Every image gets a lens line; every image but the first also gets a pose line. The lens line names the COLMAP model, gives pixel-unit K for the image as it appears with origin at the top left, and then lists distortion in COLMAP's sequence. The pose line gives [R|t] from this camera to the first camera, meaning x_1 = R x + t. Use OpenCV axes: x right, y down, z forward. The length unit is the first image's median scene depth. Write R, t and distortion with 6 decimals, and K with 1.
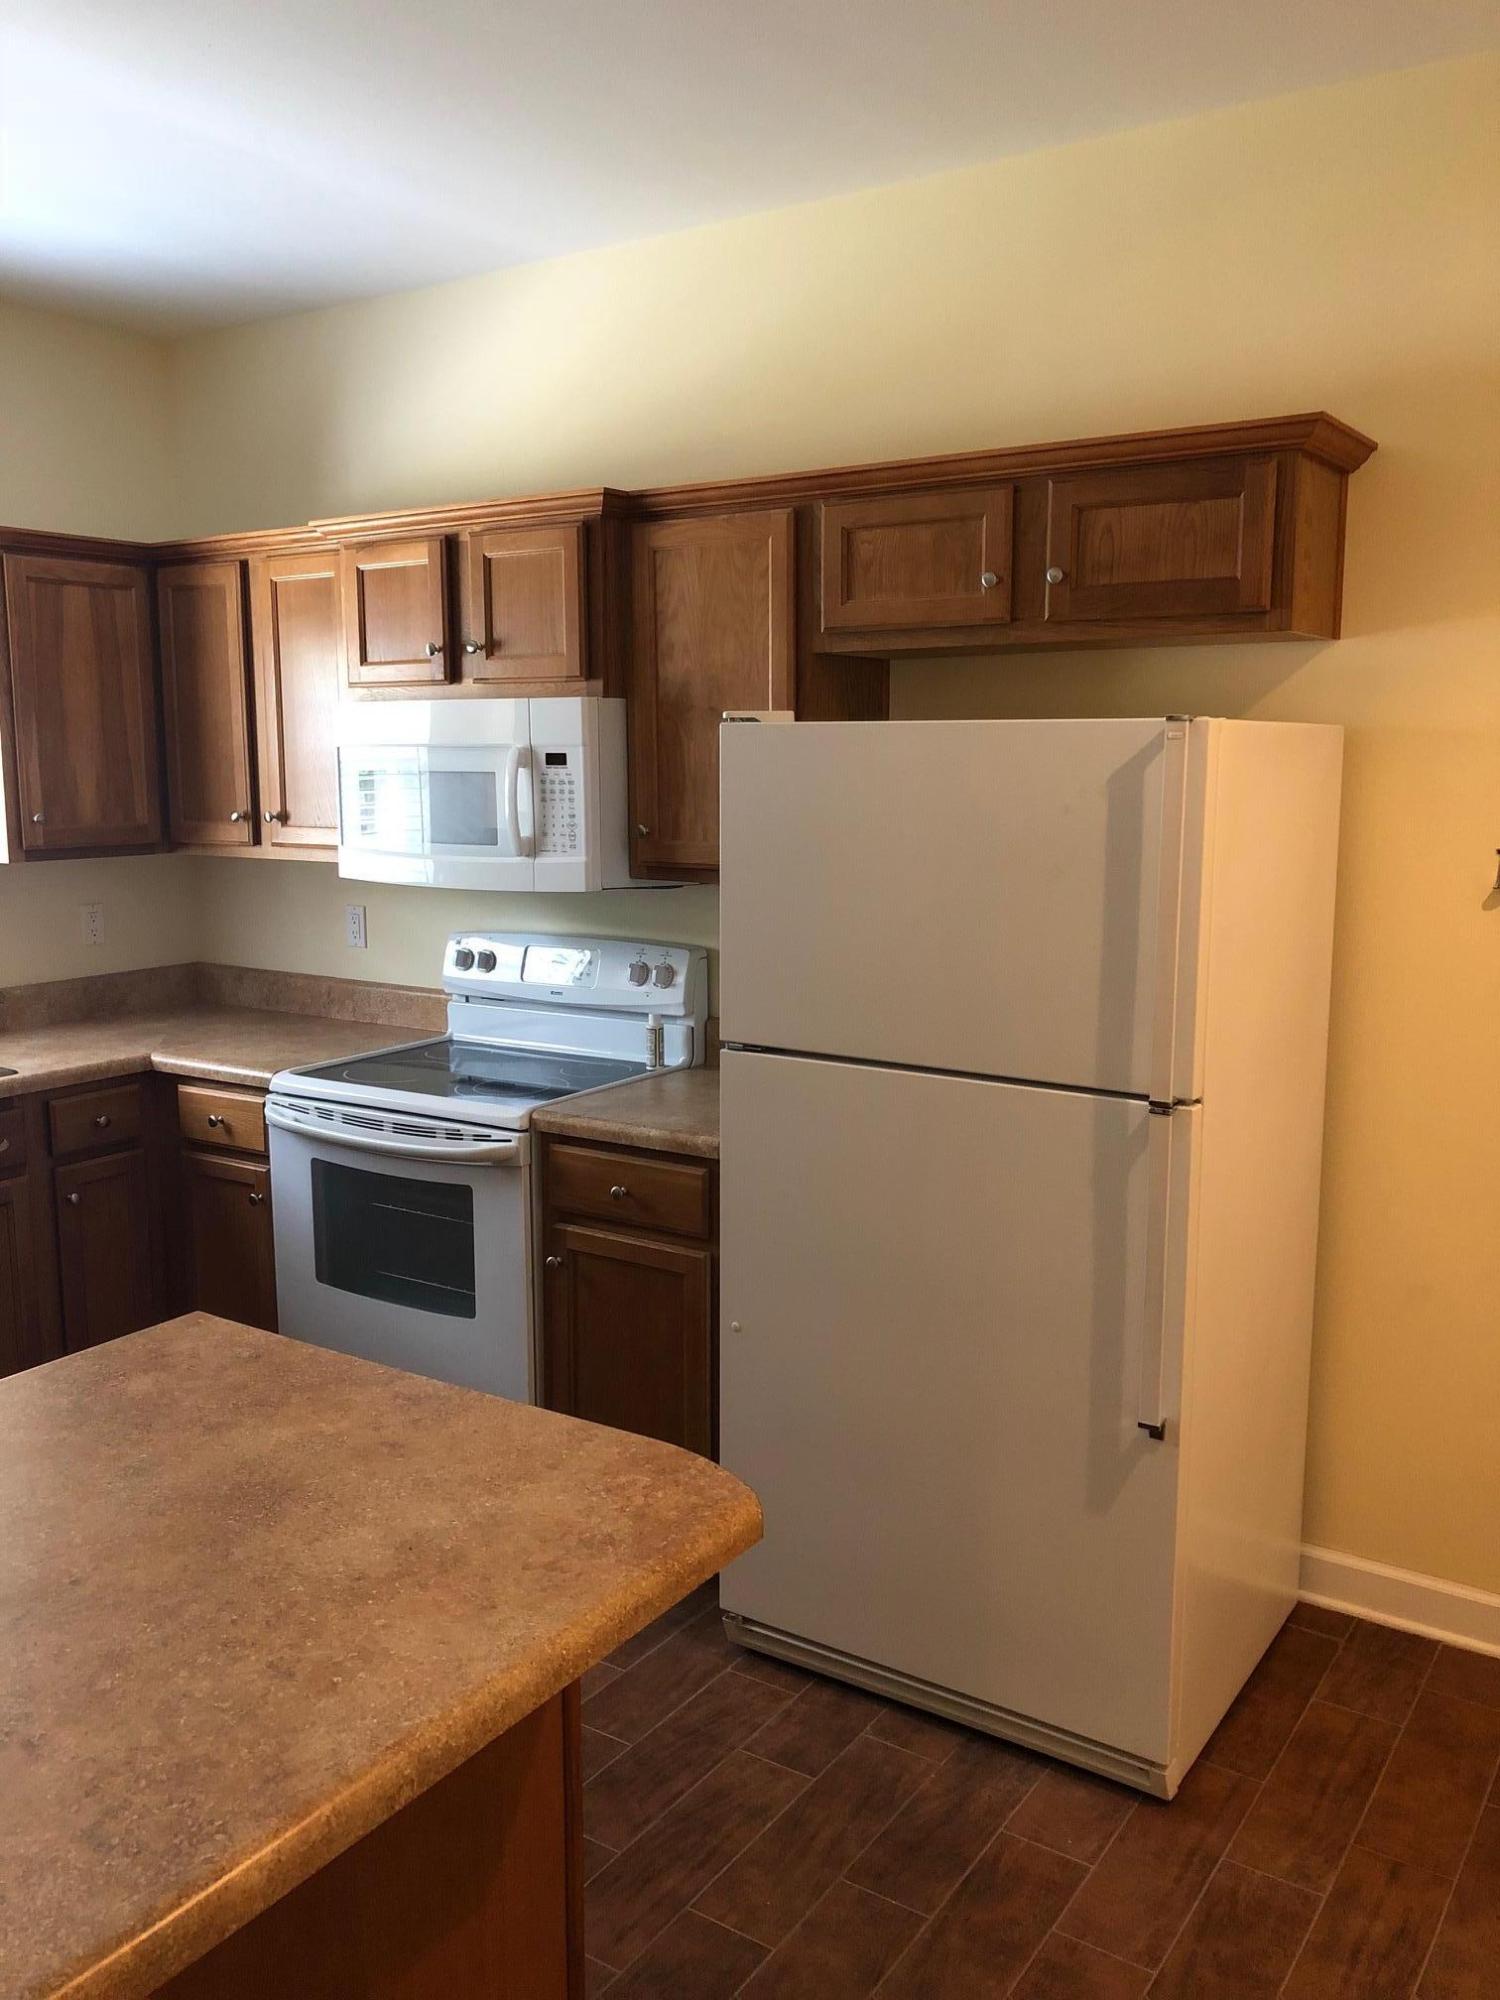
lens RADIAL K [[1659.7, 0, 781.6], [0, 1659.7, 989.8], [0, 0, 1]] dist [0.128262, -0.408130]
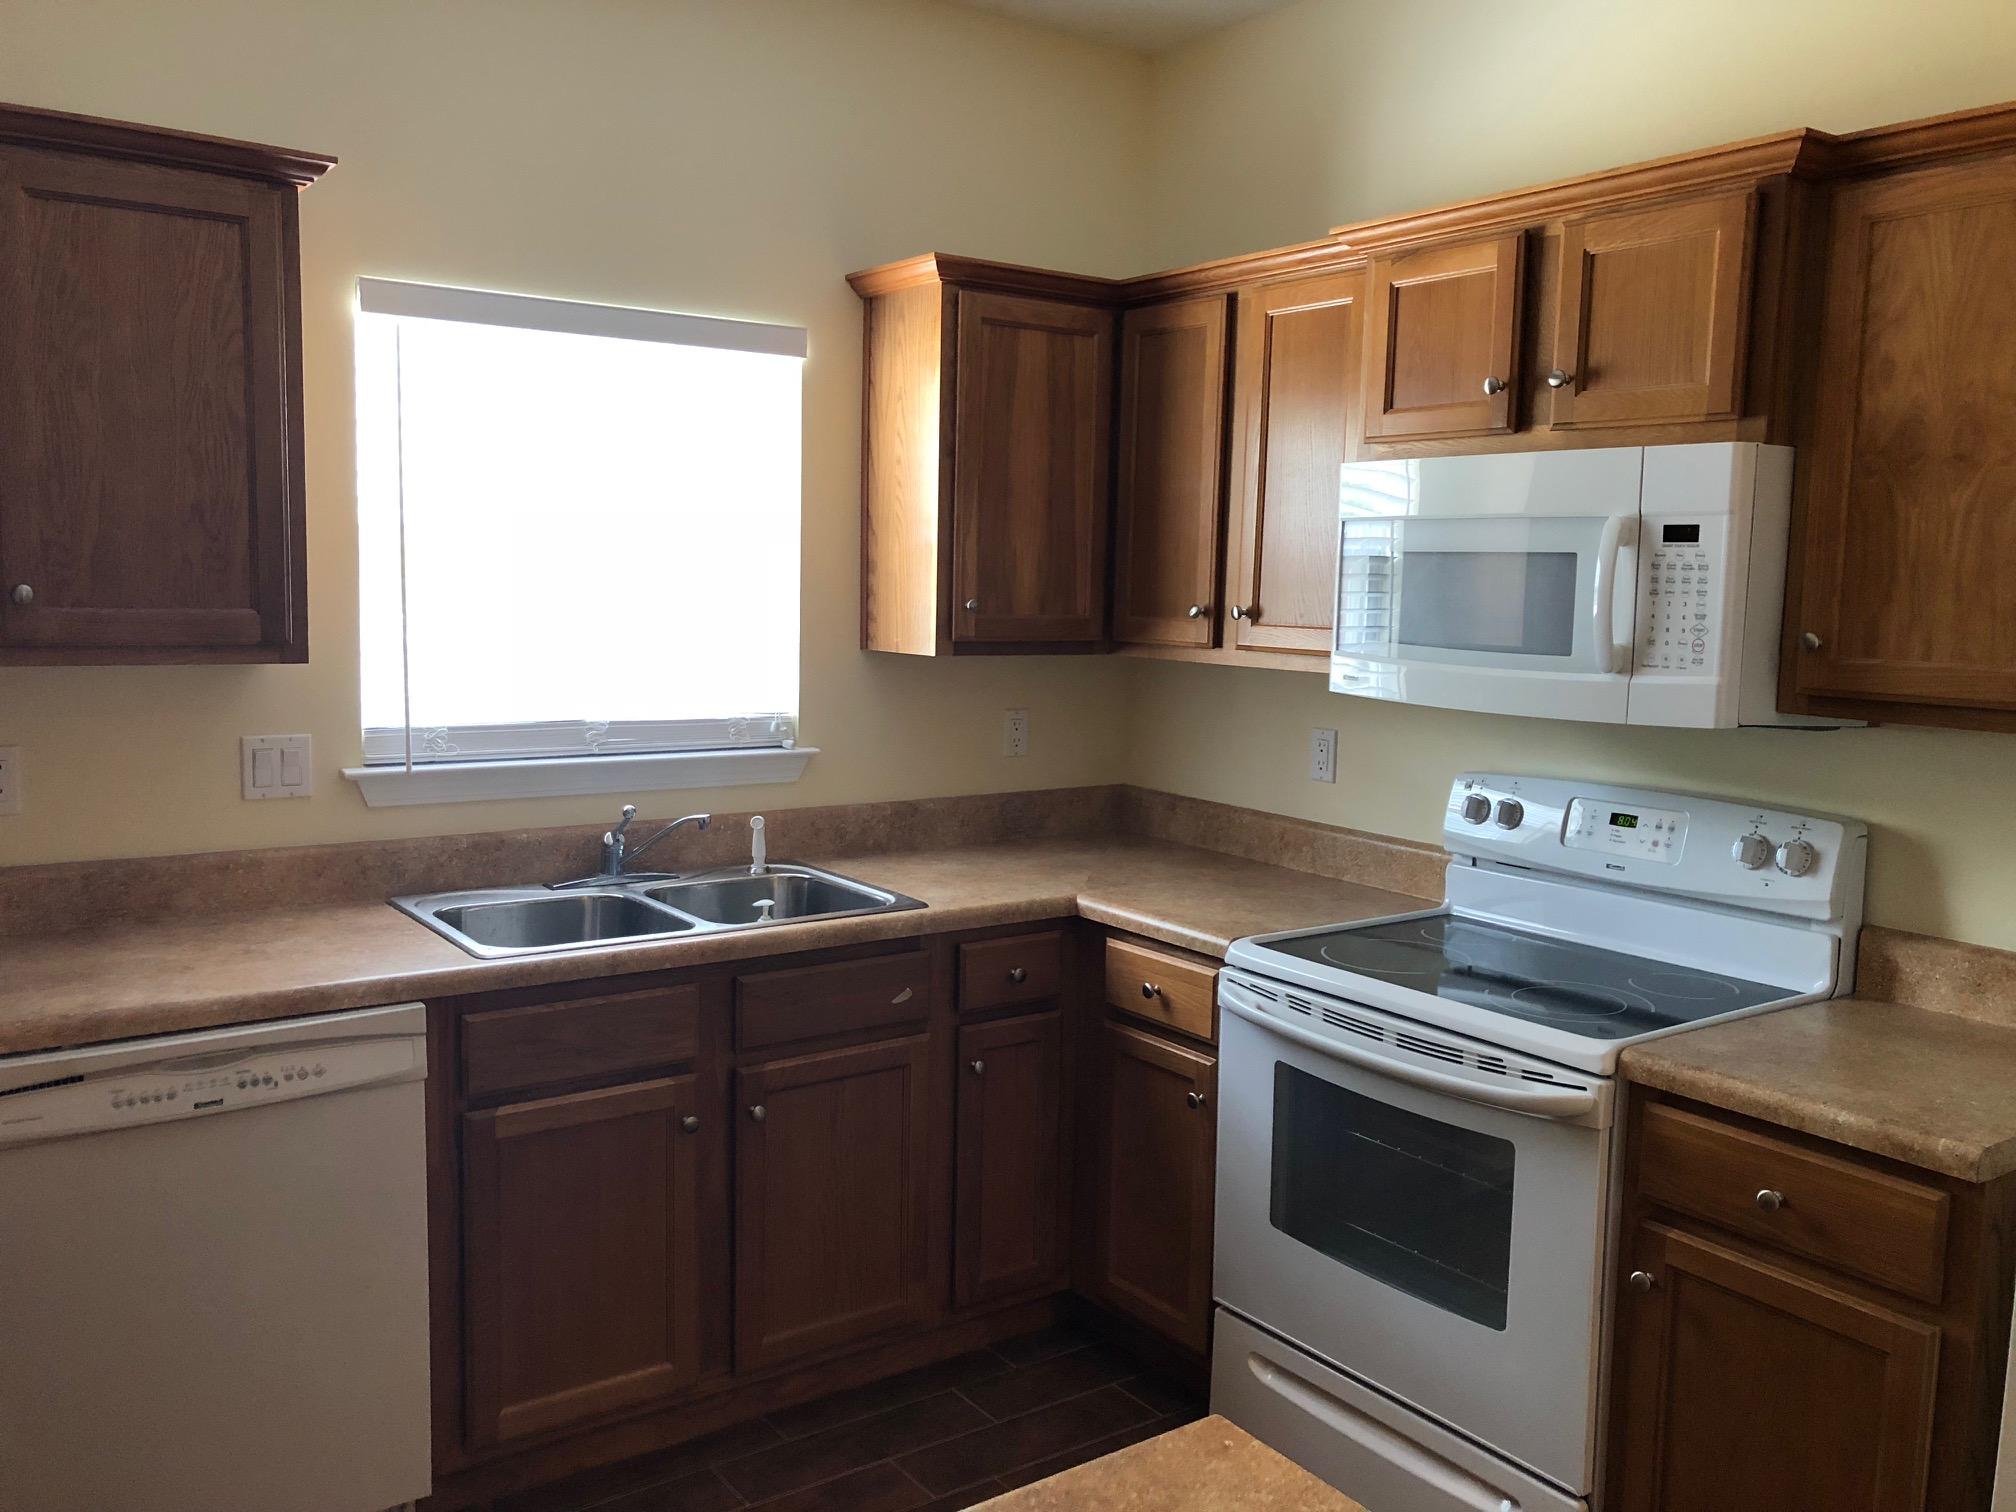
lens RADIAL K [[1656.4, 0, 1022.4], [0, 1656.4, 764.7], [0, 0, 1]] dist [0.062233, -0.100782]
pose [[0.933986, 0.067061, -0.350959, -0.130897], [-0.078349, 0.996763, -0.018042, -0.009466], [0.348613, 0.044349, 0.936217, 0.248750]]
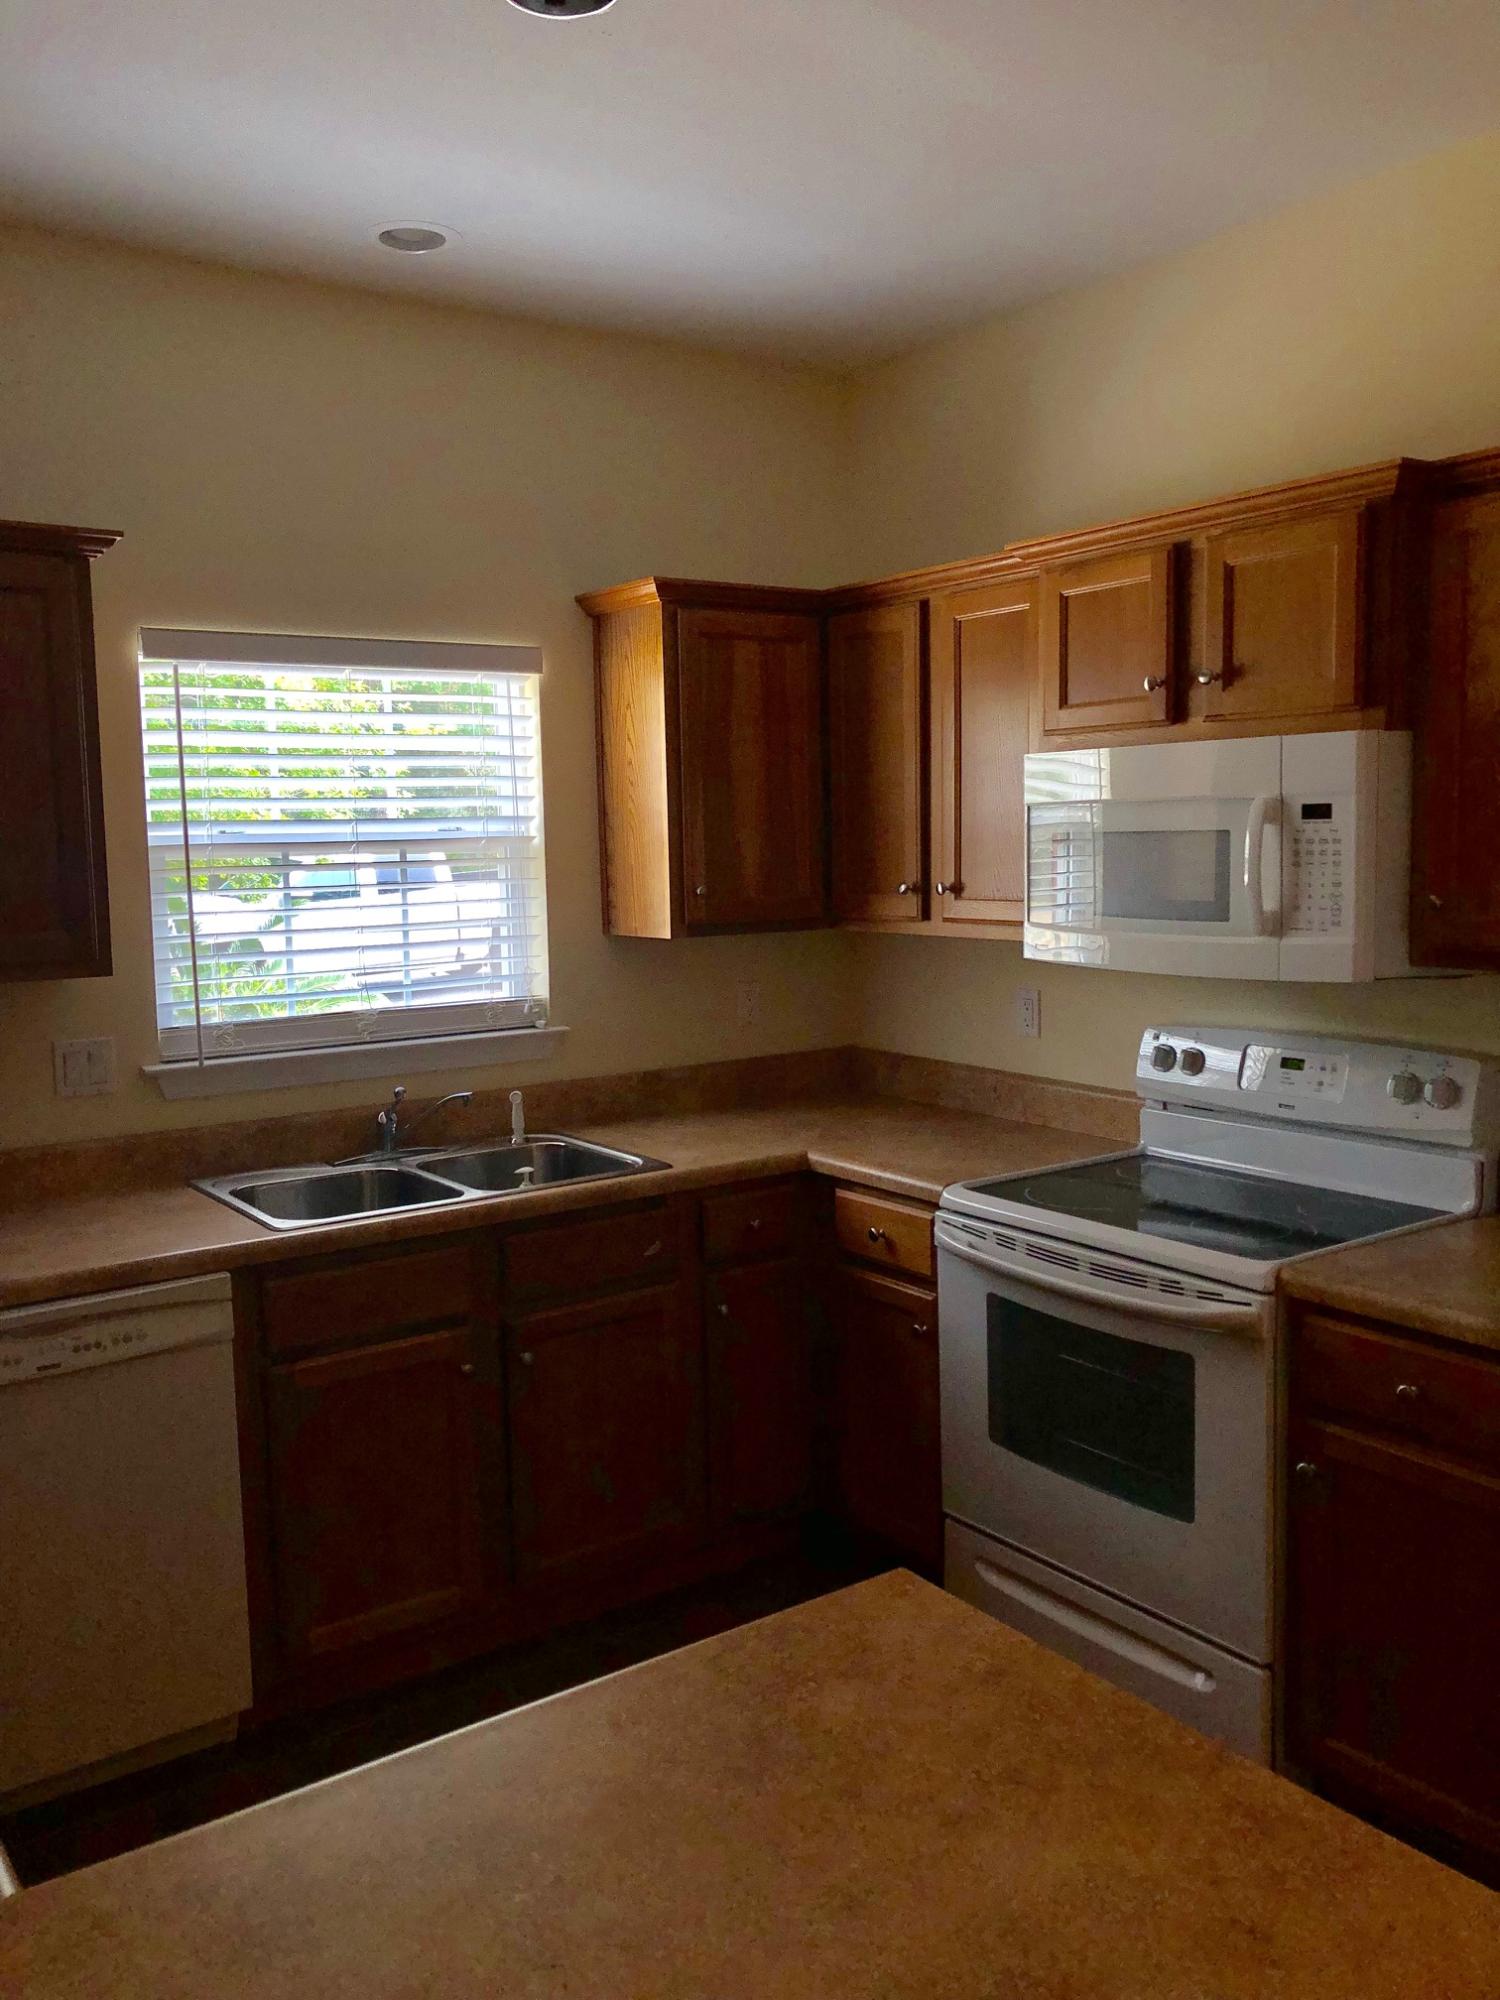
lens RADIAL K [[1643.2, 0, 750.0], [0, 1643.2, 1000.0], [0, 0, 1]] dist [0.062233, -0.100782]
pose [[0.930490, 0.022290, -0.365639, -0.090273], [-0.035196, 0.998969, -0.028668, -0.017871], [0.364623, 0.039544, 0.930315, 0.176343]]
